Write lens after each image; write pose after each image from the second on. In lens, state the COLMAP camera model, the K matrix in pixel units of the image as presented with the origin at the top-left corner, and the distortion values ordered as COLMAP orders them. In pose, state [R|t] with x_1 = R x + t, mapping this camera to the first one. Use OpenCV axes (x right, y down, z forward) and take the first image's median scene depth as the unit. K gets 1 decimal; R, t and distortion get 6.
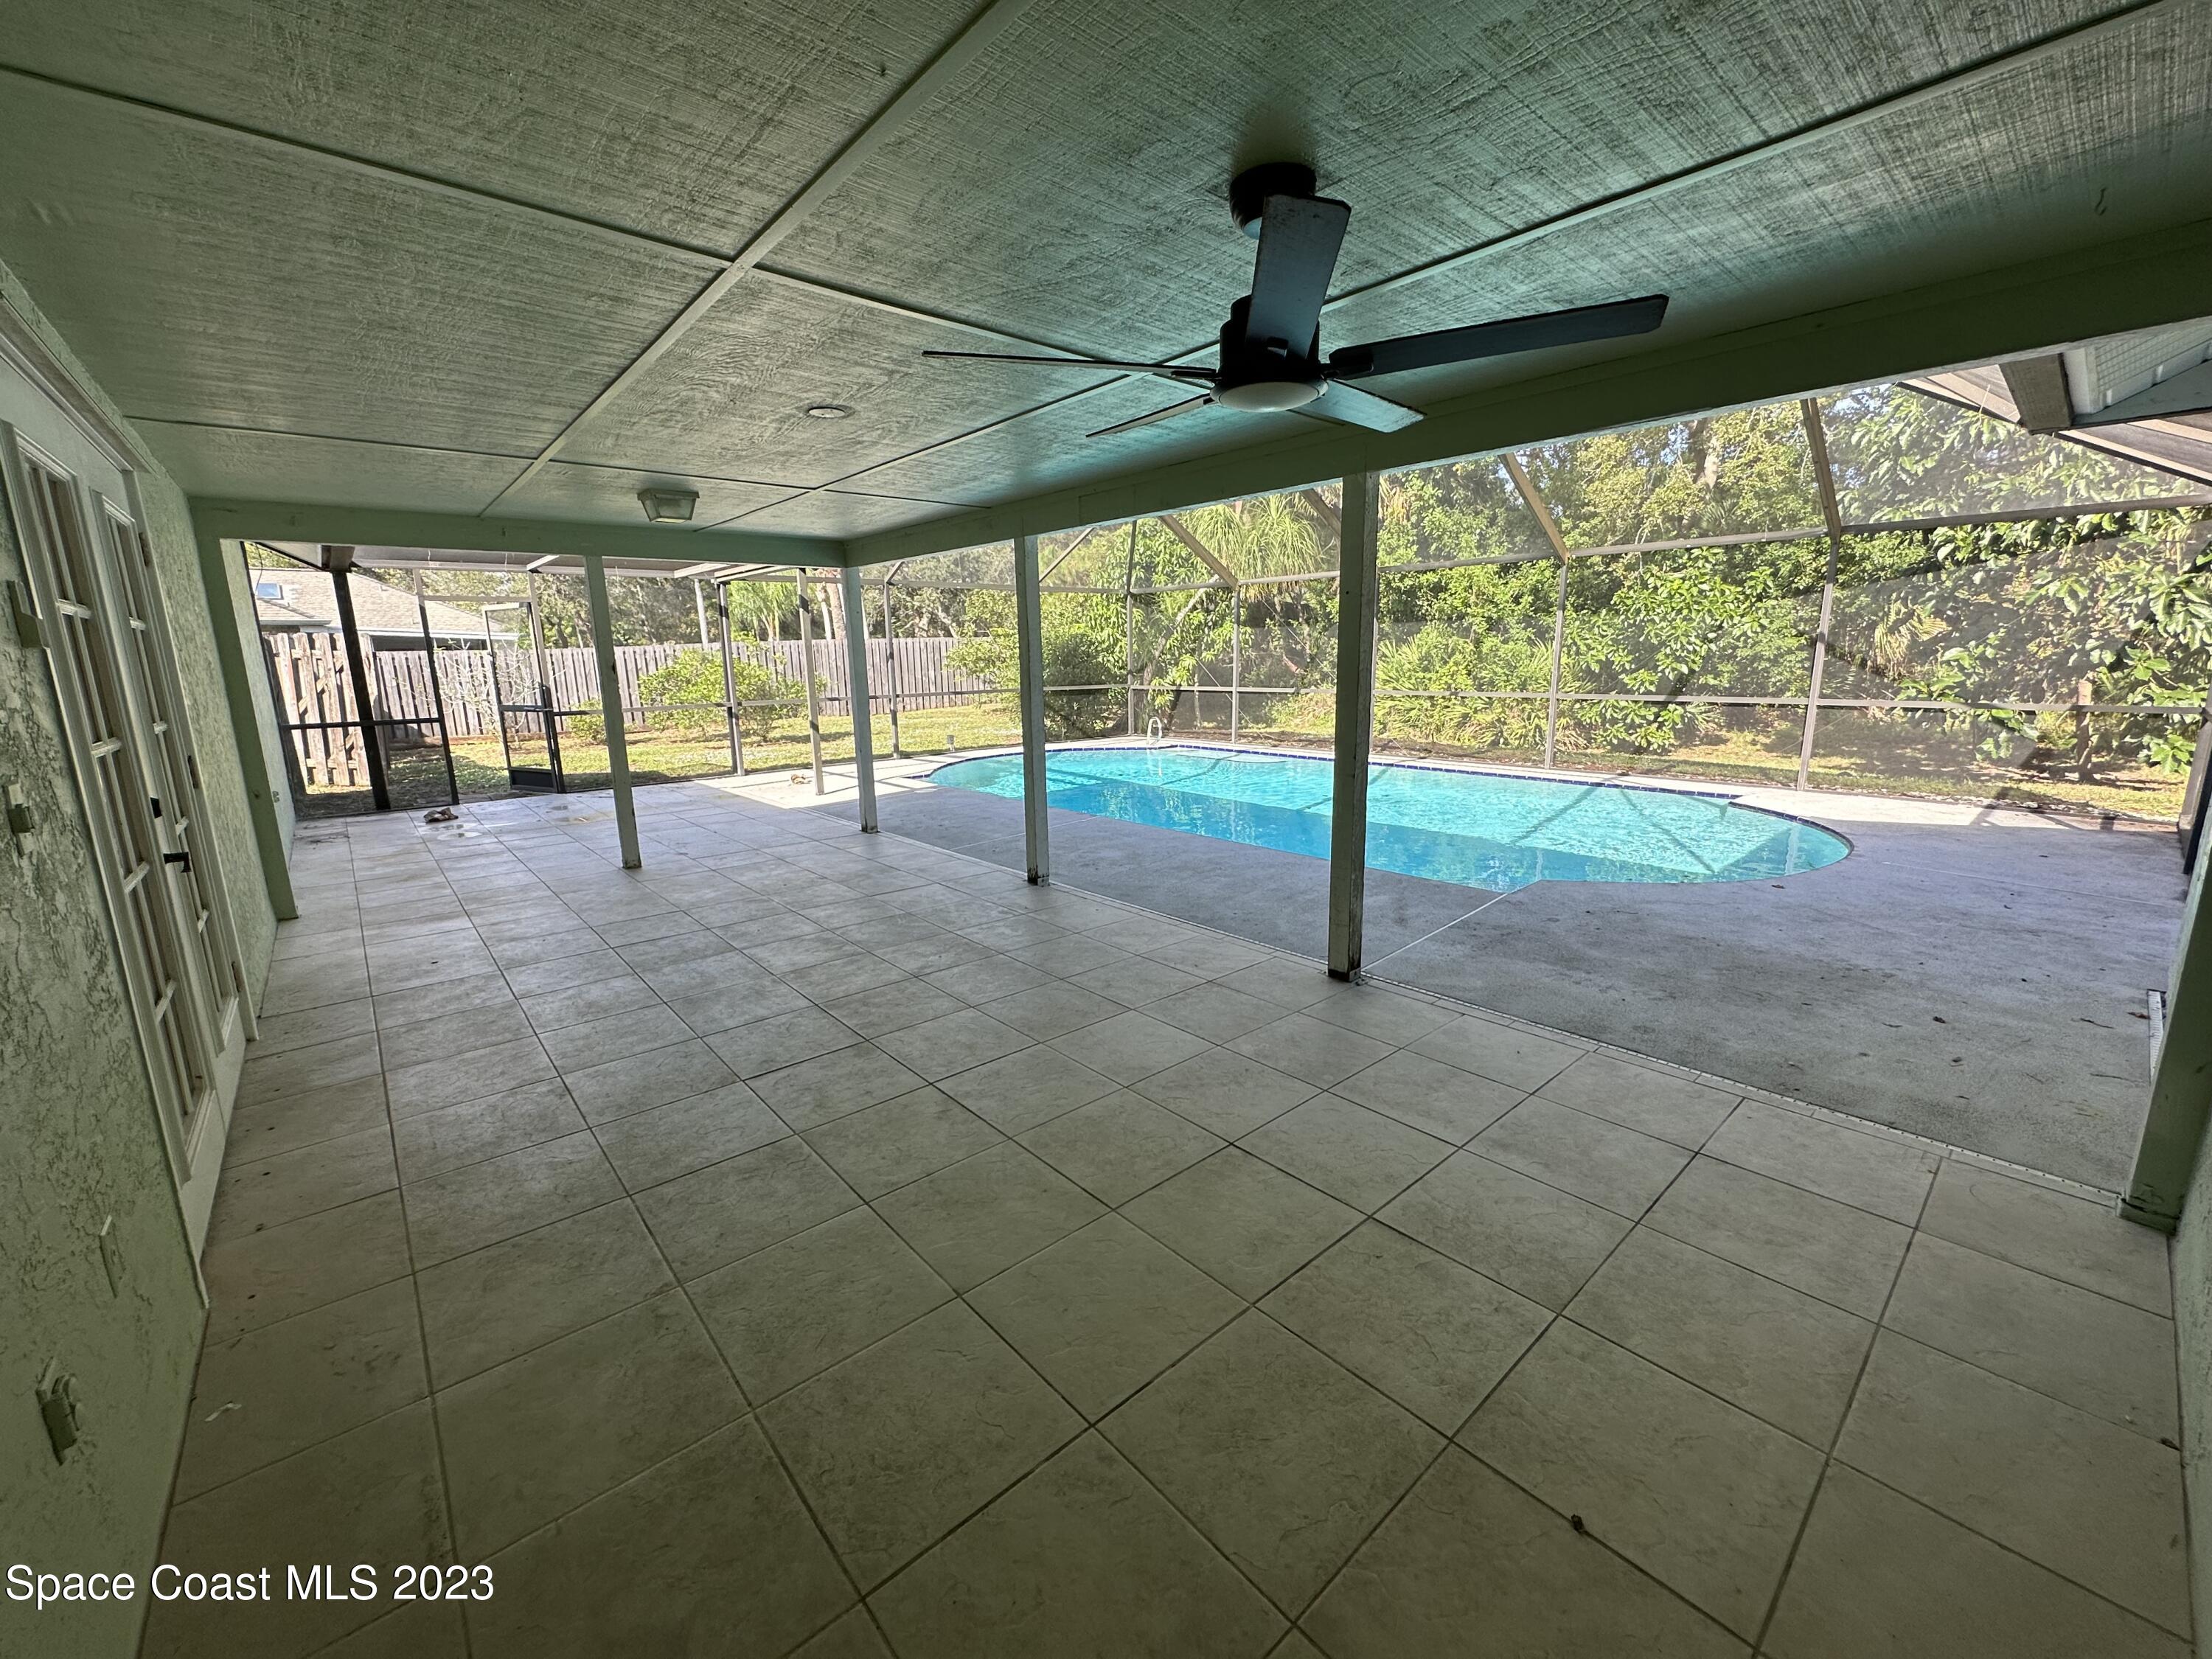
lens RADIAL K [[876.1, 0, 1103.7], [0, 876.1, 829.6], [0, 0, 1]] dist [0.001454, 0.000034]
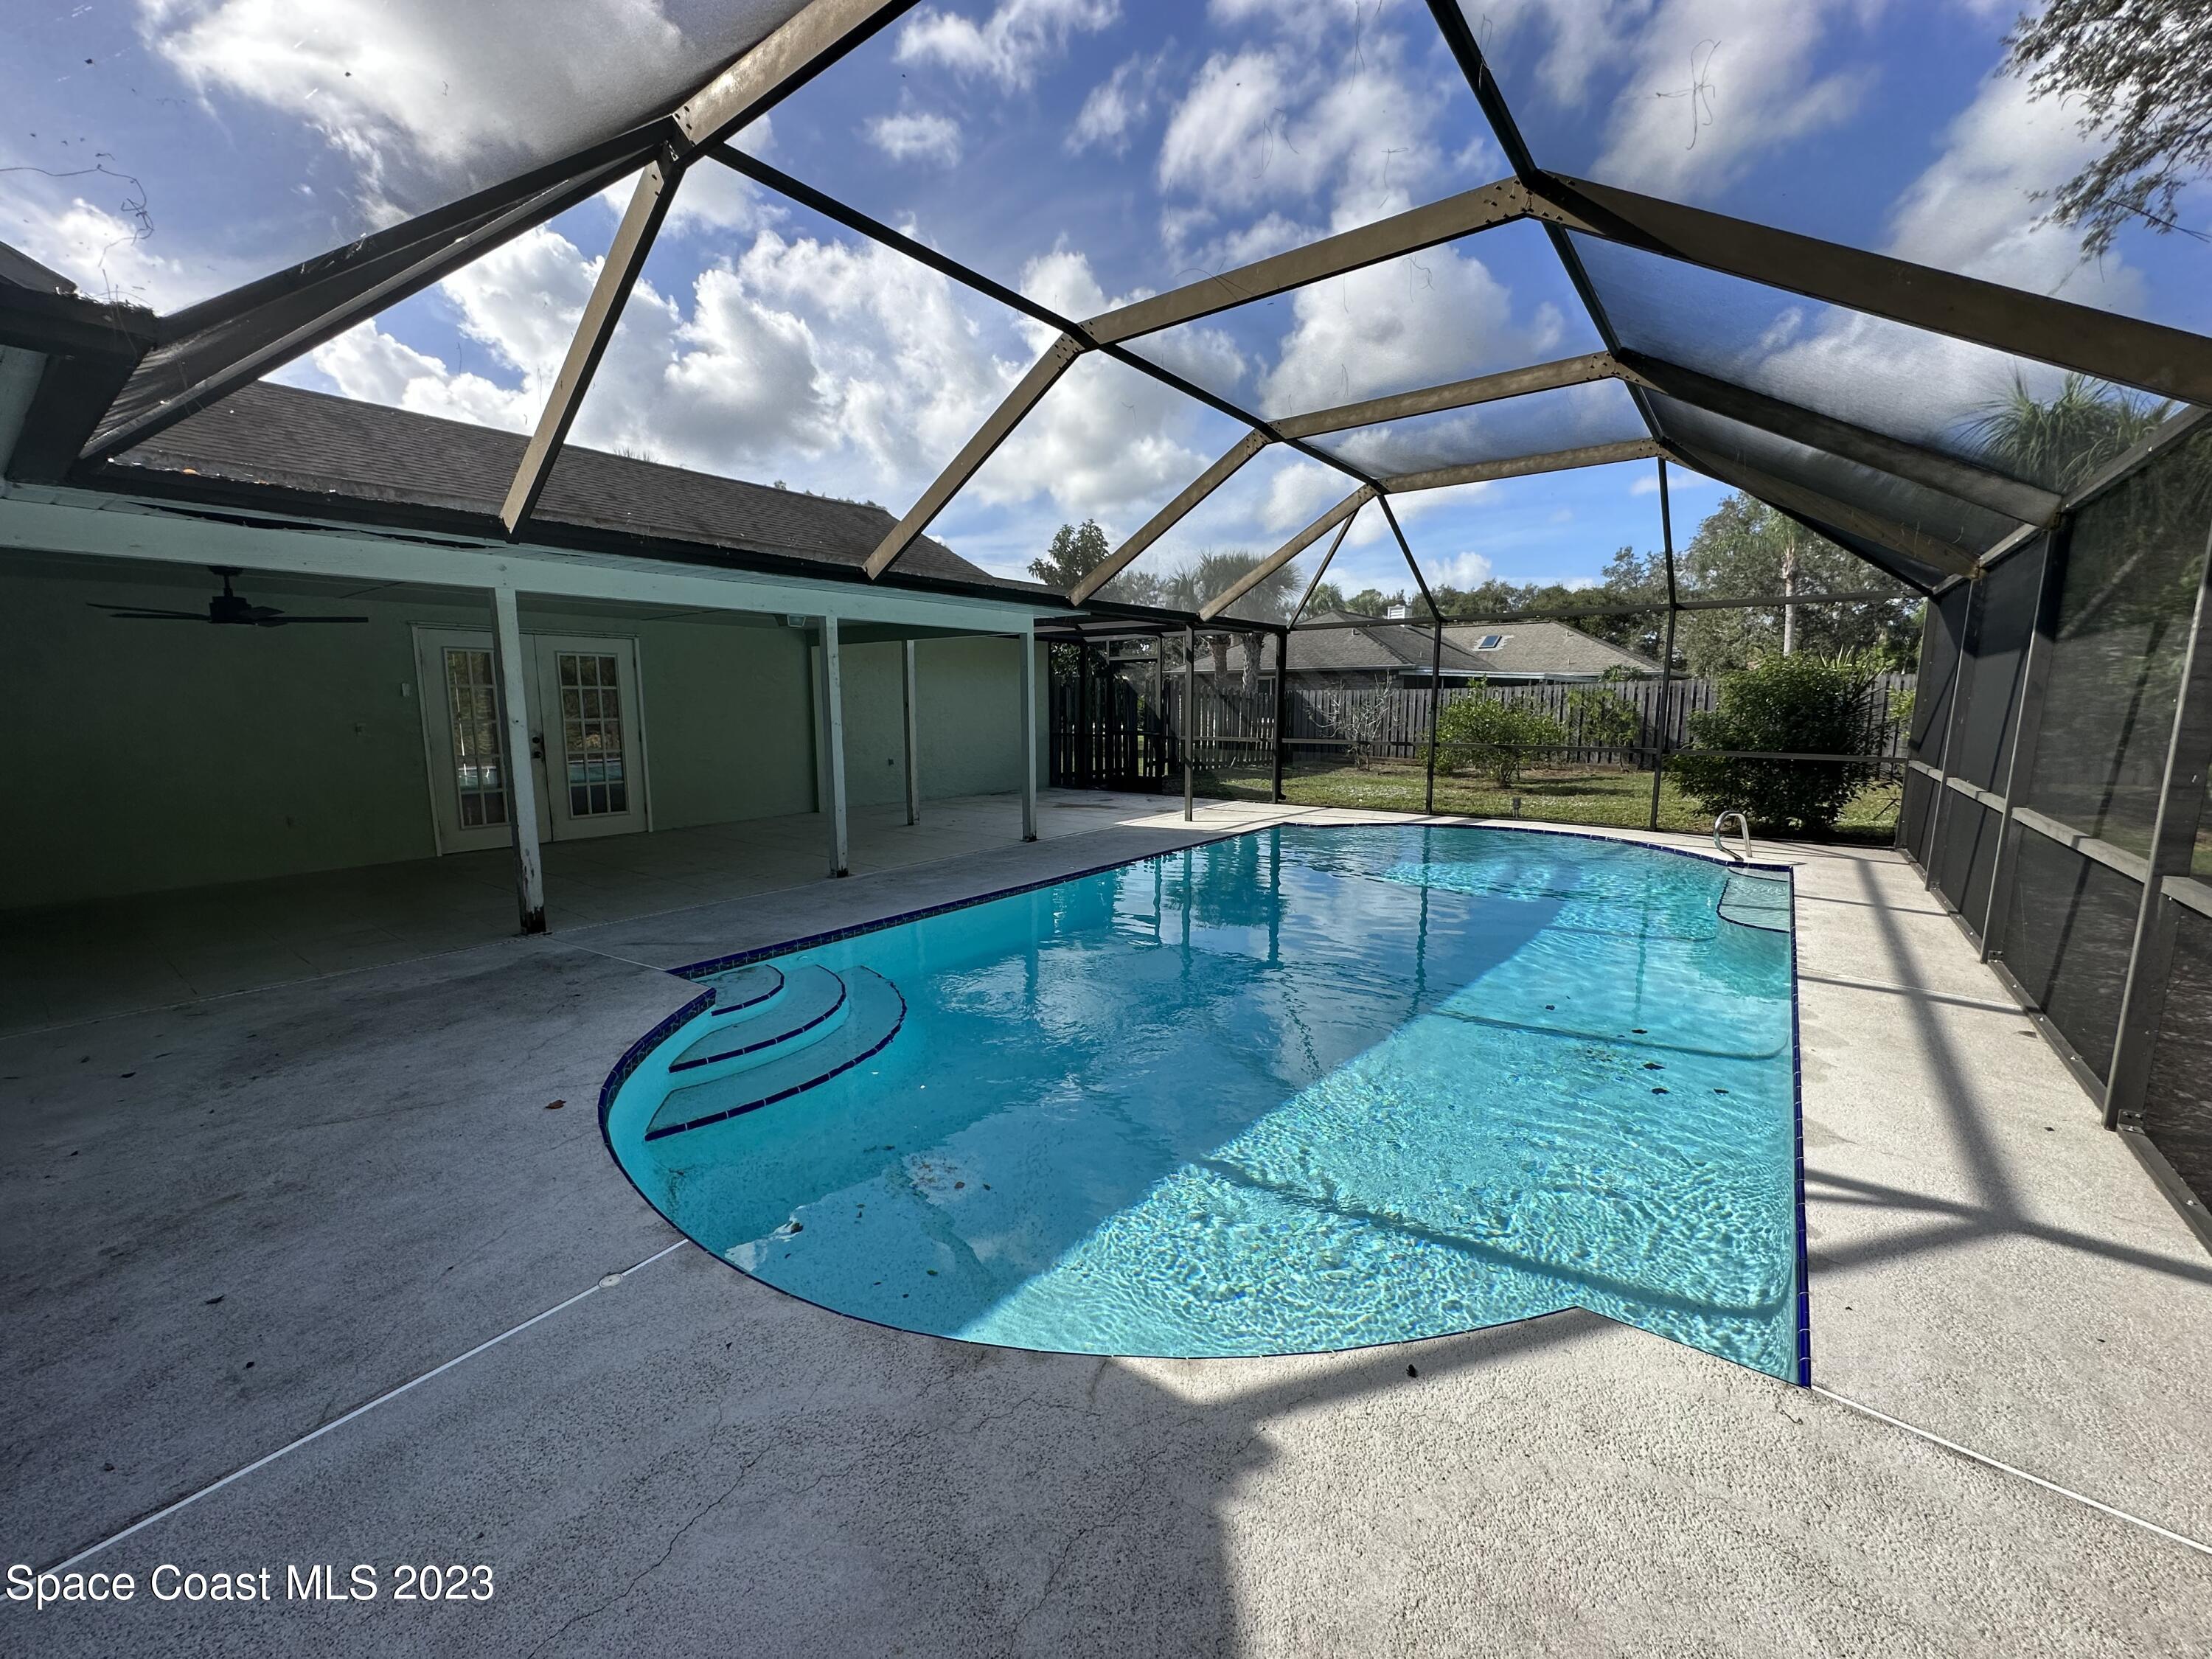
lens RADIAL K [[876.1, 0, 1100.1], [0, 876.1, 835.0], [0, 0, 1]] dist [0.001454, 0.000034]
pose [[0.190585, 0.160853, -0.968403, 1.700369], [-0.190662, 0.973765, 0.124220, -0.318419], [0.962977, 0.160963, 0.216253, 1.467962]]
